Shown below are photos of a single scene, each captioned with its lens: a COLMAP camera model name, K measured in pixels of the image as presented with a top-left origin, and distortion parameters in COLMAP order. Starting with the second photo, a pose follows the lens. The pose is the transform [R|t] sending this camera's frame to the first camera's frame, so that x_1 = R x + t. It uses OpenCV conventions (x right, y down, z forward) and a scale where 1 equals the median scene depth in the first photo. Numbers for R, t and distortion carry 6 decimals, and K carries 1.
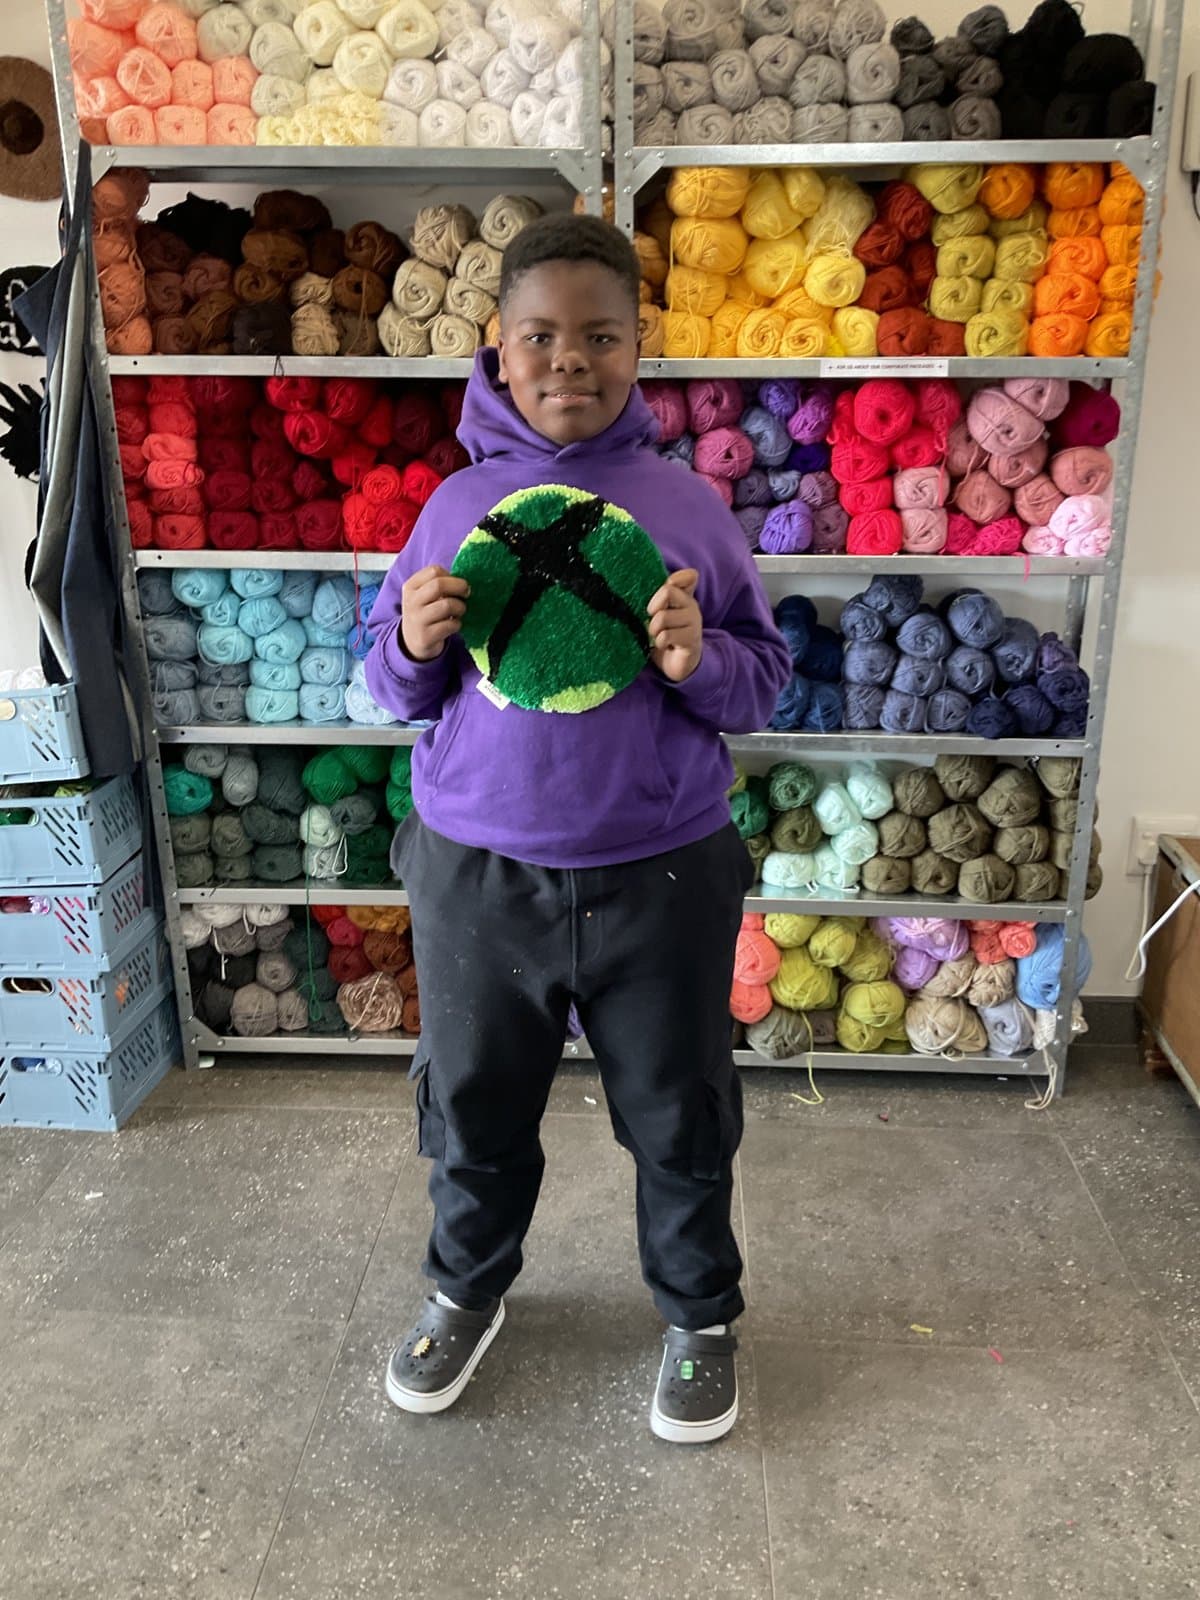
lens RADIAL K [[1327.6, 0, 603.0], [0, 1327.6, 796.5], [0, 0, 1]] dist [0.024999, -0.068680]
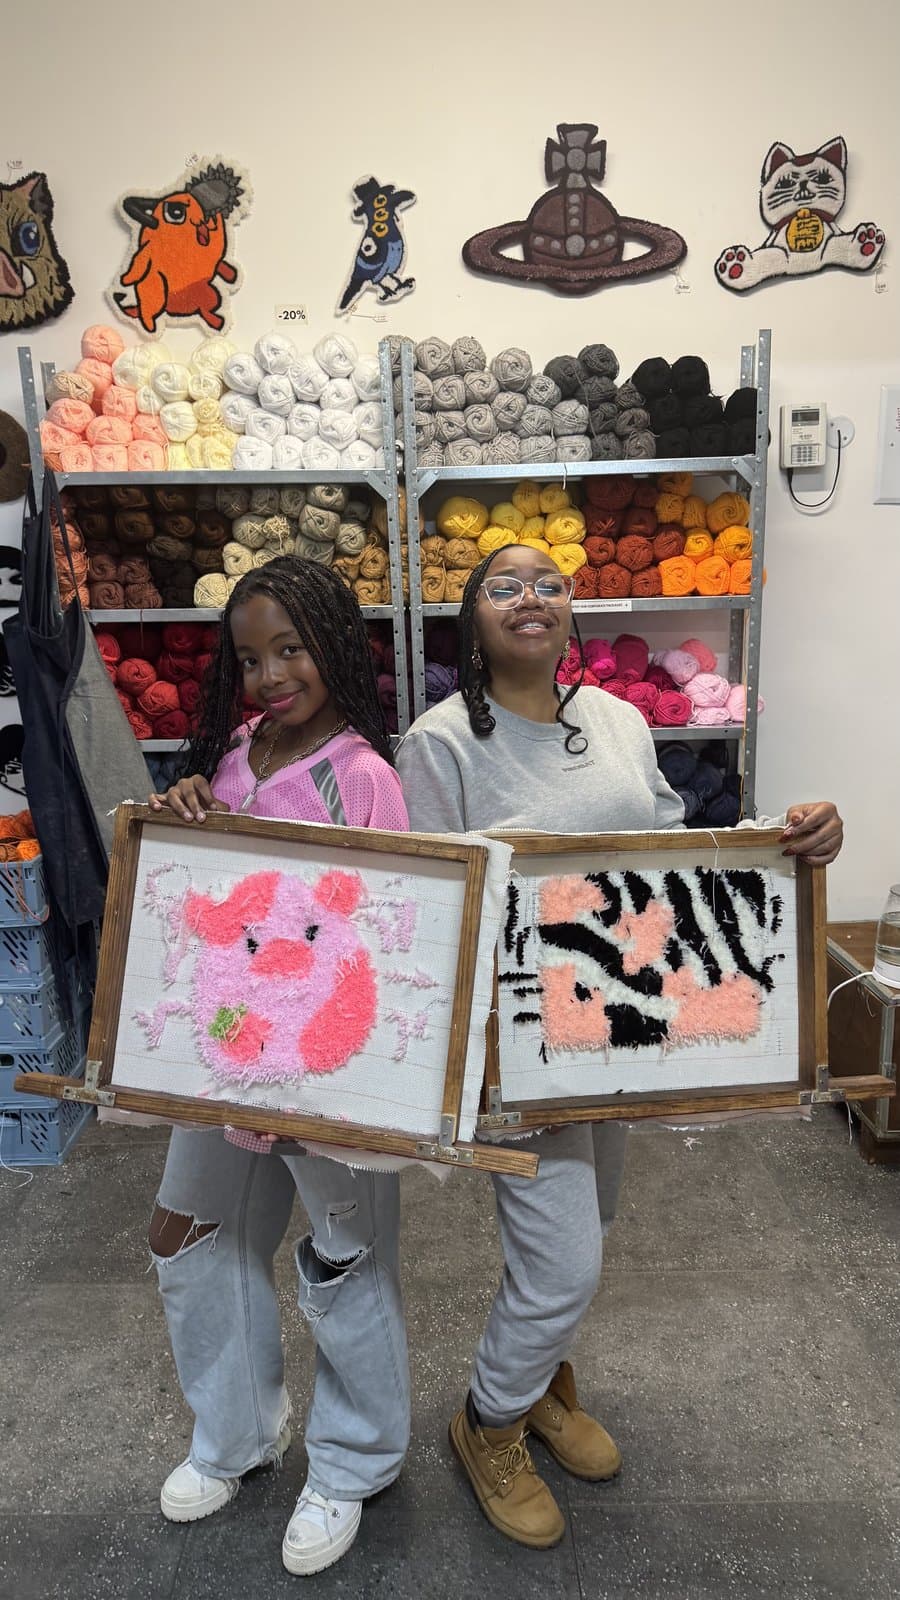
lens RADIAL K [[1122.4, 0, 441.8], [0, 1122.4, 815.9], [0, 0, 1]] dist [0.009193, -0.031307]
pose [[0.997953, -0.037527, 0.051792, -0.028031], [0.041854, 0.995488, -0.085155, 0.011254], [-0.048363, 0.087149, 0.995021, -0.213238]]
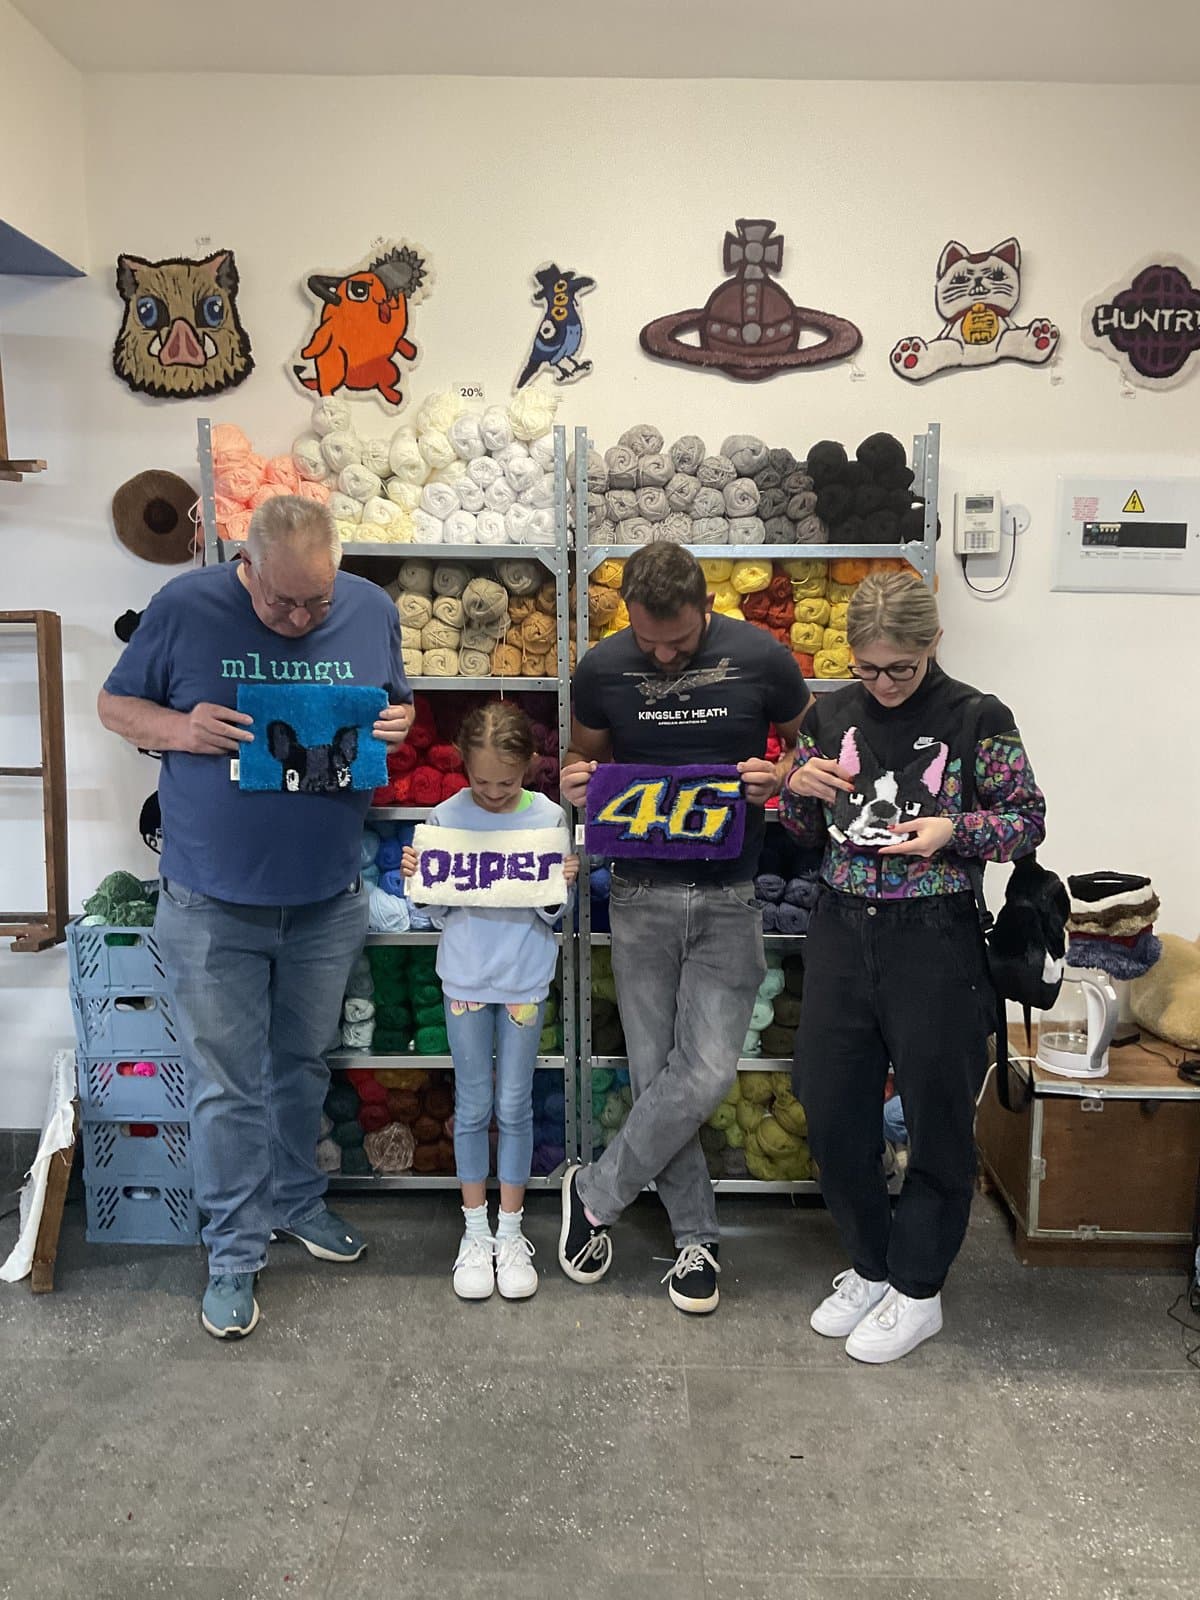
lens RADIAL K [[1327.6, 0, 603.4], [0, 1327.6, 800.2], [0, 0, 1]] dist [0.024999, -0.068680]
pose [[0.998832, -0.003451, 0.048191, -0.031959], [0.011349, 0.986298, -0.164583, 0.041702], [-0.046962, 0.164938, 0.985185, -0.409649]]
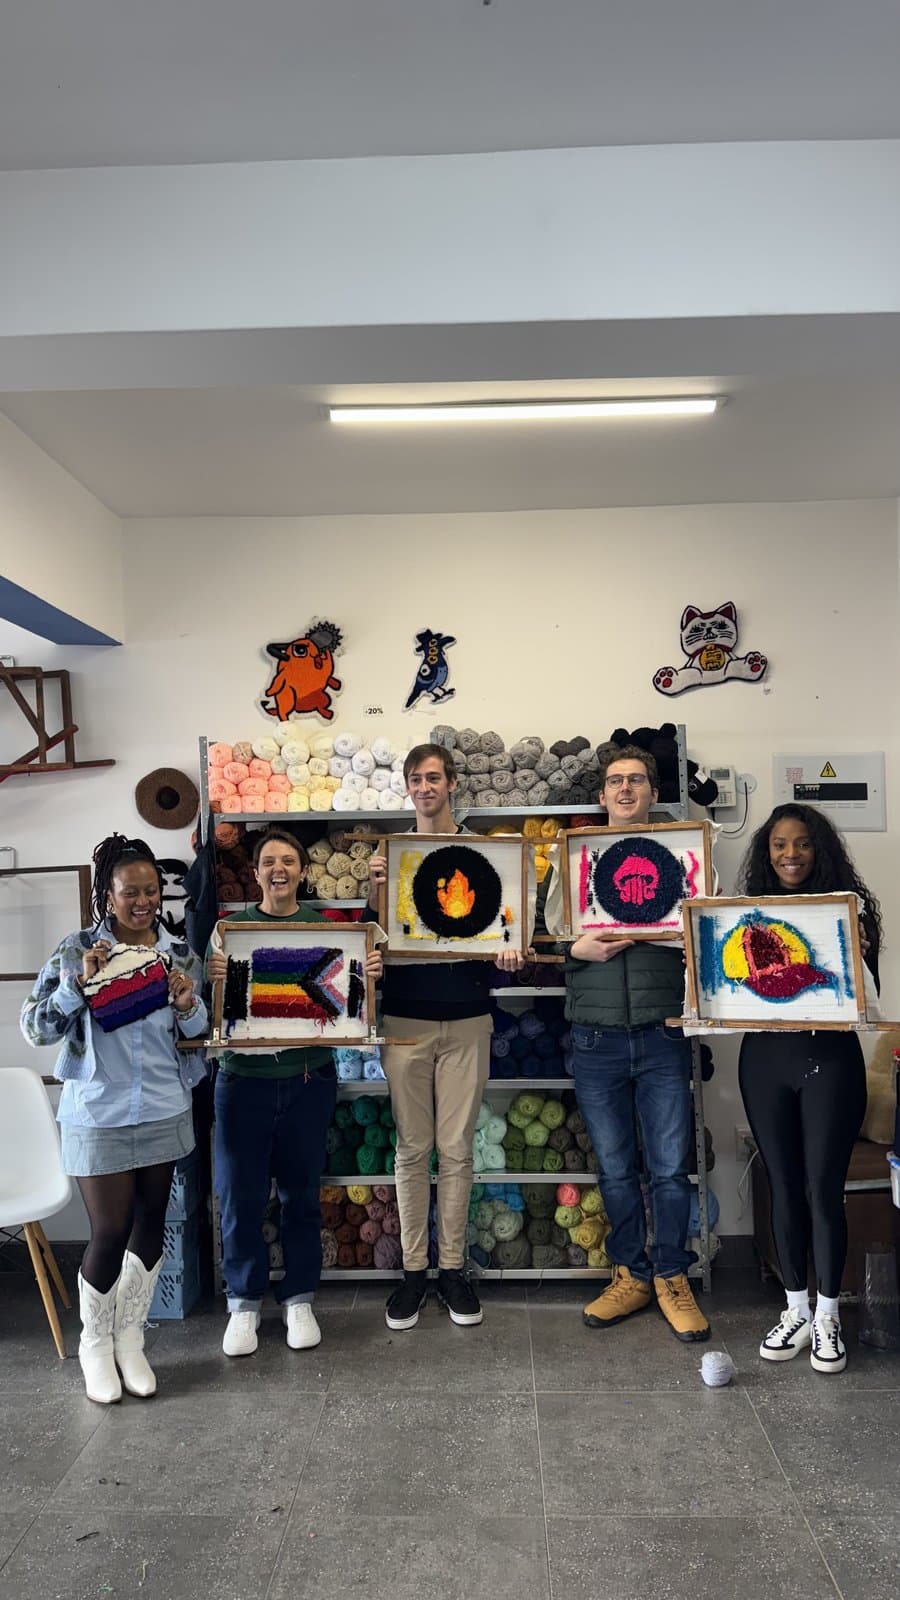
lens RADIAL K [[1122.4, 0, 439.6], [0, 1122.4, 782.9], [0, 0, 1]] dist [0.009193, -0.031307]
pose [[0.999699, -0.022512, 0.009727, -0.019171], [0.024497, 0.935130, -0.353457, 0.128652], [-0.001139, 0.353589, 0.935400, -0.737374]]
